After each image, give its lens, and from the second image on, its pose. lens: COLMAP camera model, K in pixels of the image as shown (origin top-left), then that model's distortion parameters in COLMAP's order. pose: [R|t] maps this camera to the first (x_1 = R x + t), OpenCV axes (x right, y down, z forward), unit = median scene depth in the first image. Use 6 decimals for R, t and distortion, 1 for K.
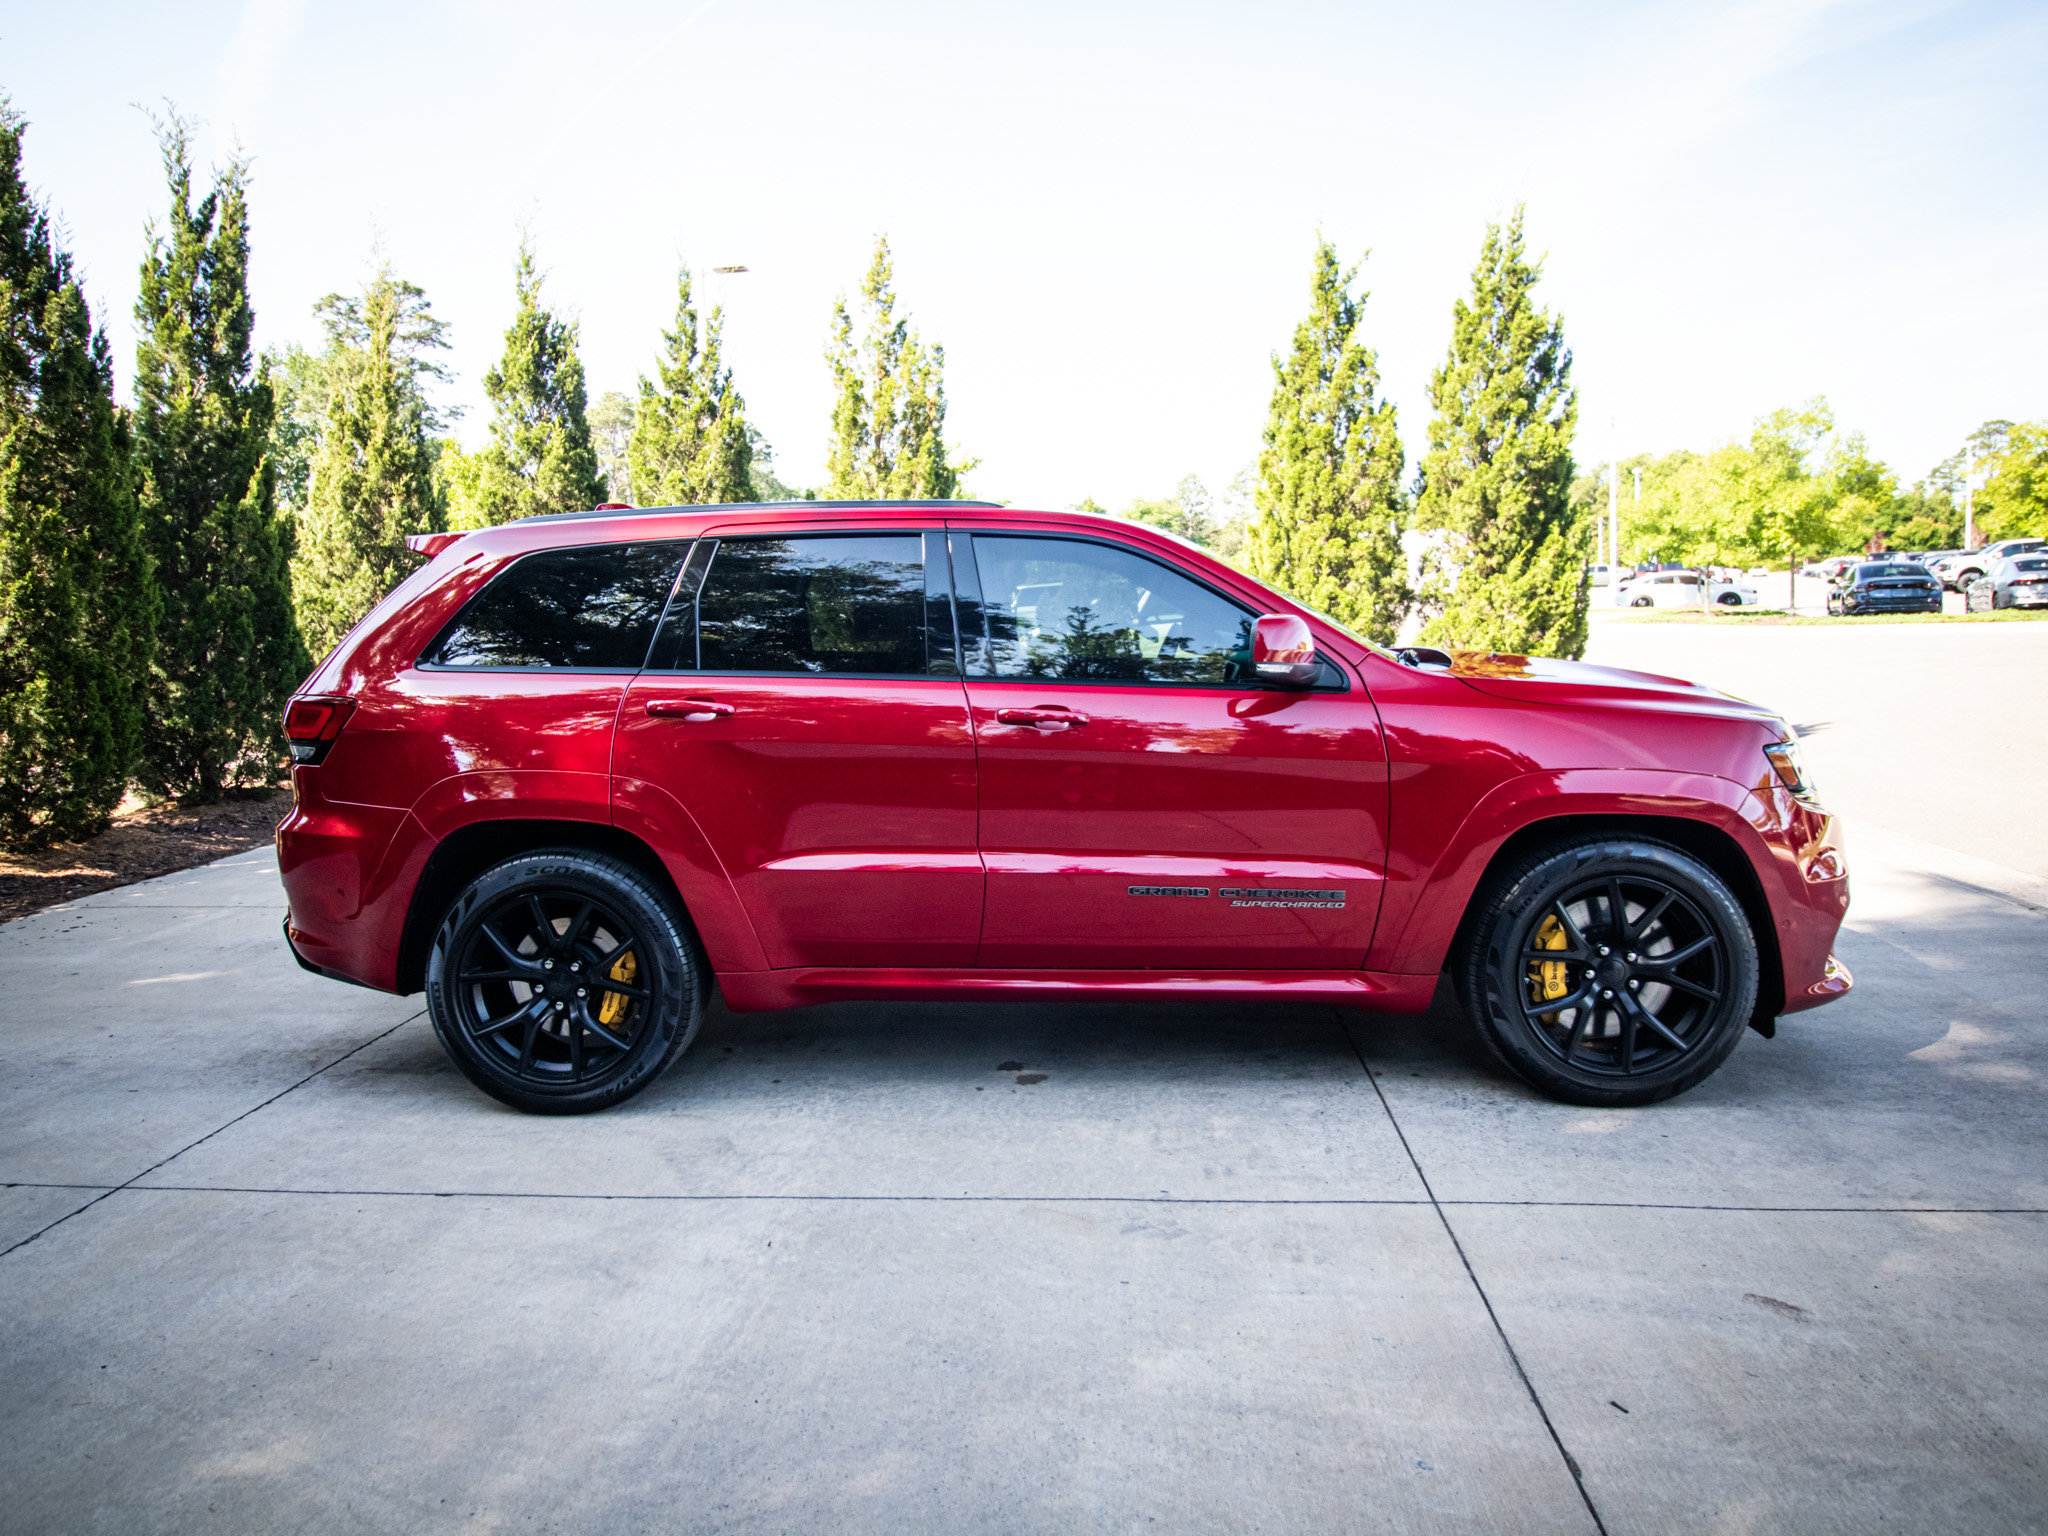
lens RADIAL K [[1244.5, 0, 1027.2], [0, 1244.5, 721.6], [0, 0, 1]] dist [-0.007424, -0.002110]
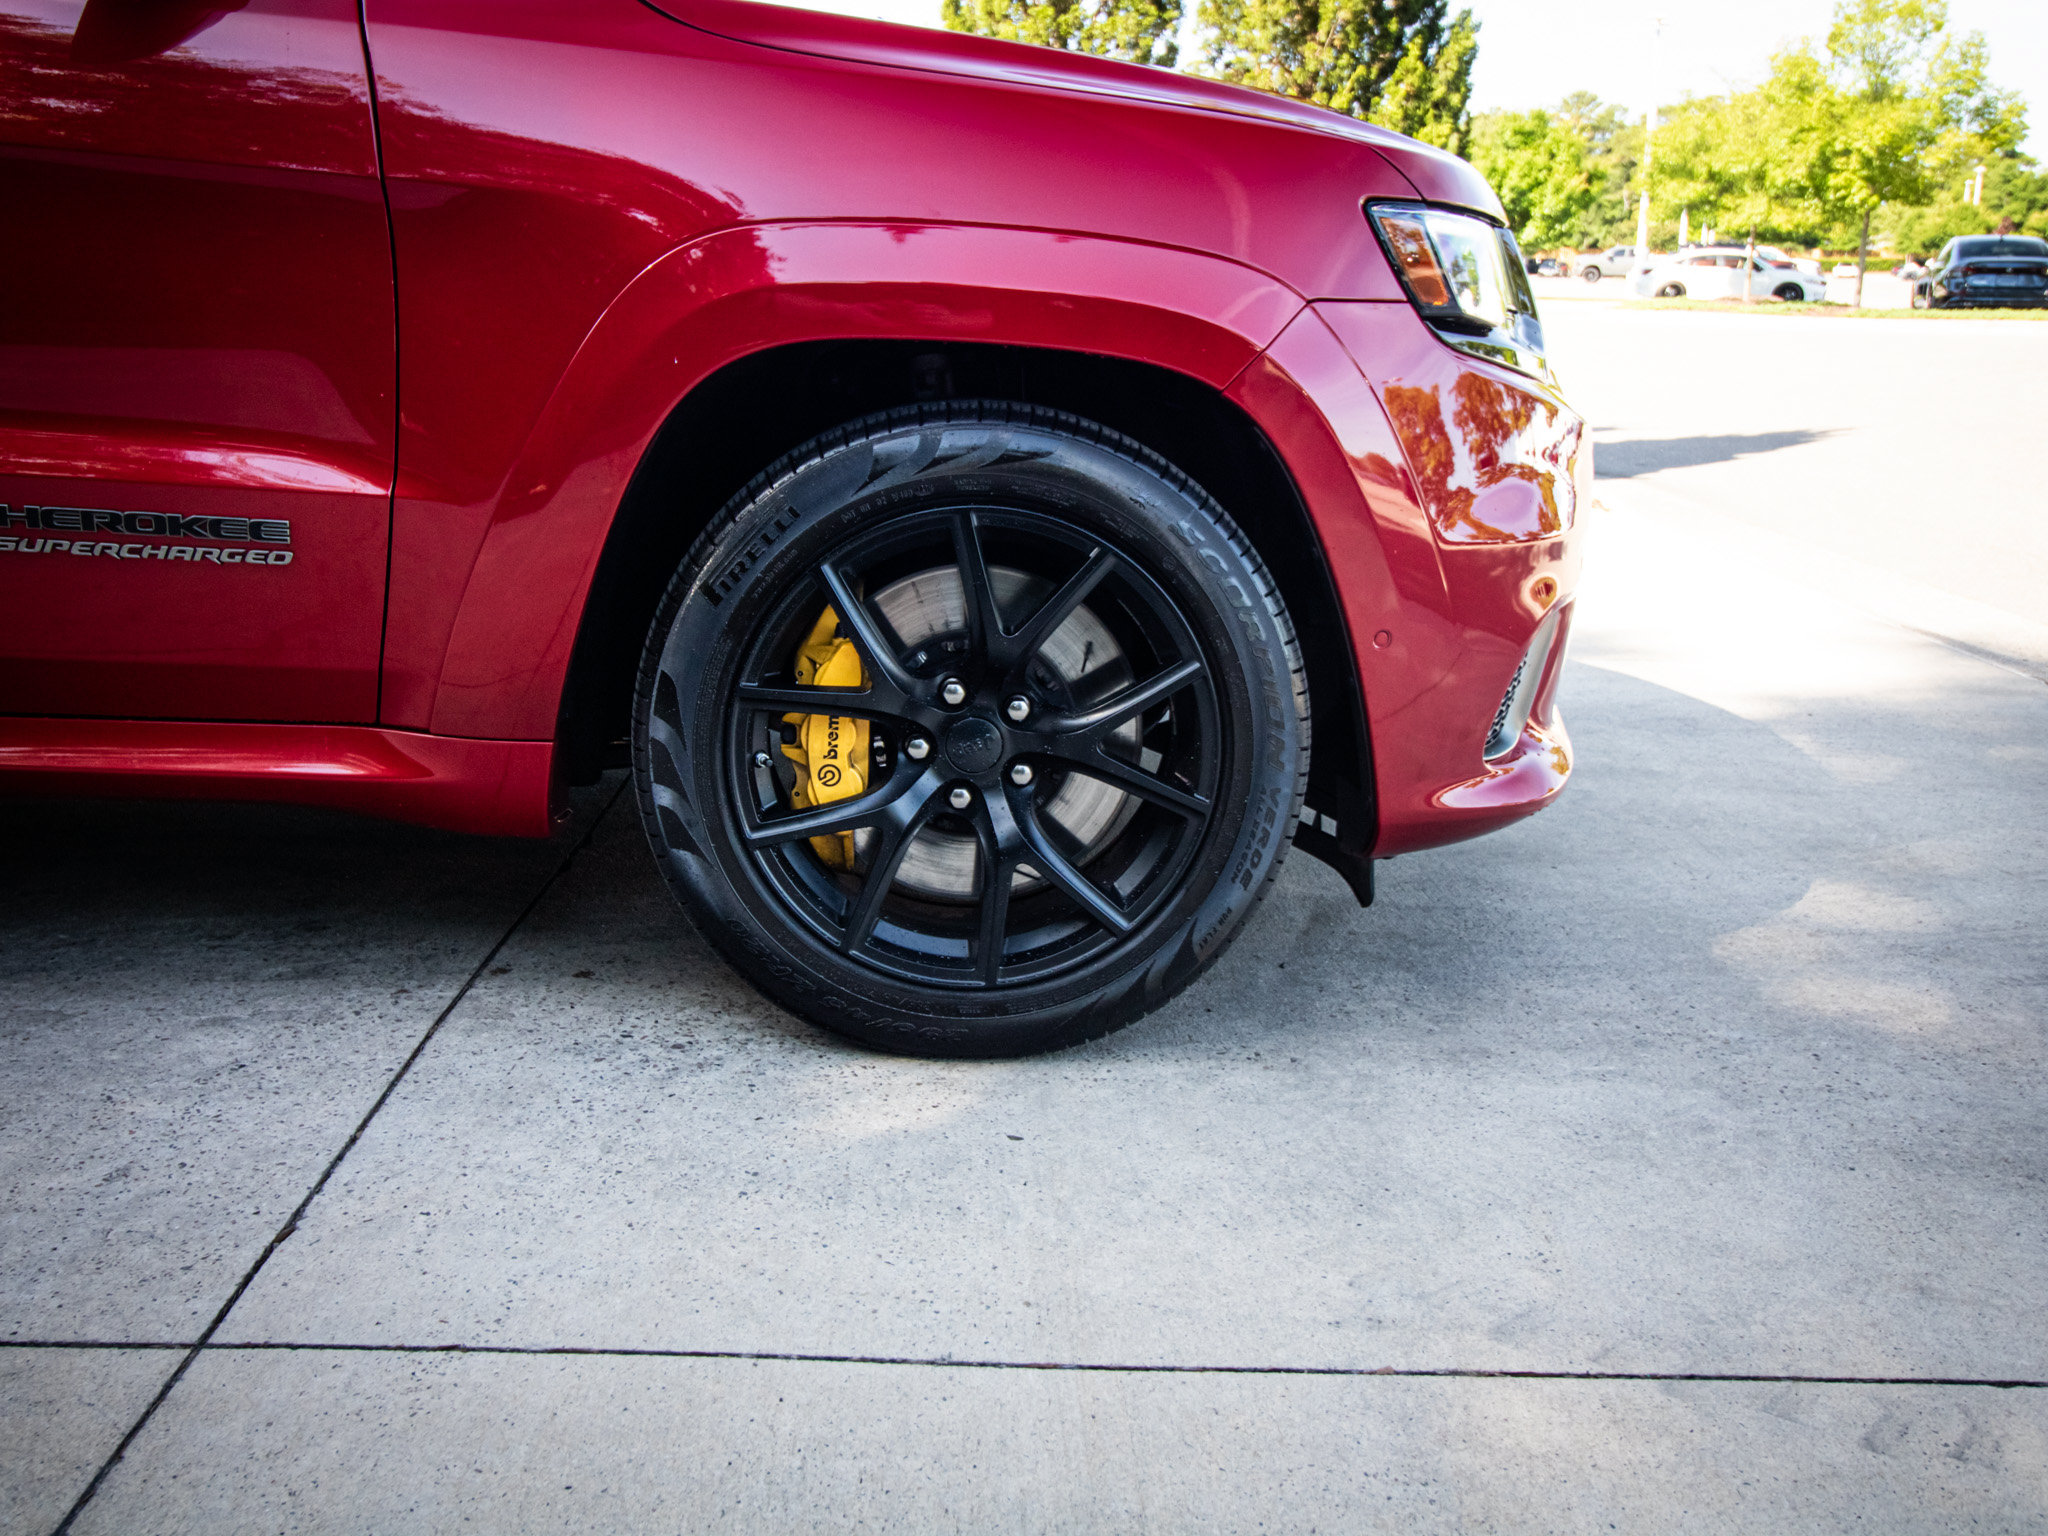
lens RADIAL K [[1749.7, 0, 977.3], [0, 1749.7, 695.9], [0, 0, 1]] dist [0.004691, -0.020392]
pose [[0.995524, 0.026857, 0.090616, 0.151272], [-0.039777, 0.988786, 0.143944, 0.036650], [-0.085734, -0.146904, 0.985428, 0.154521]]
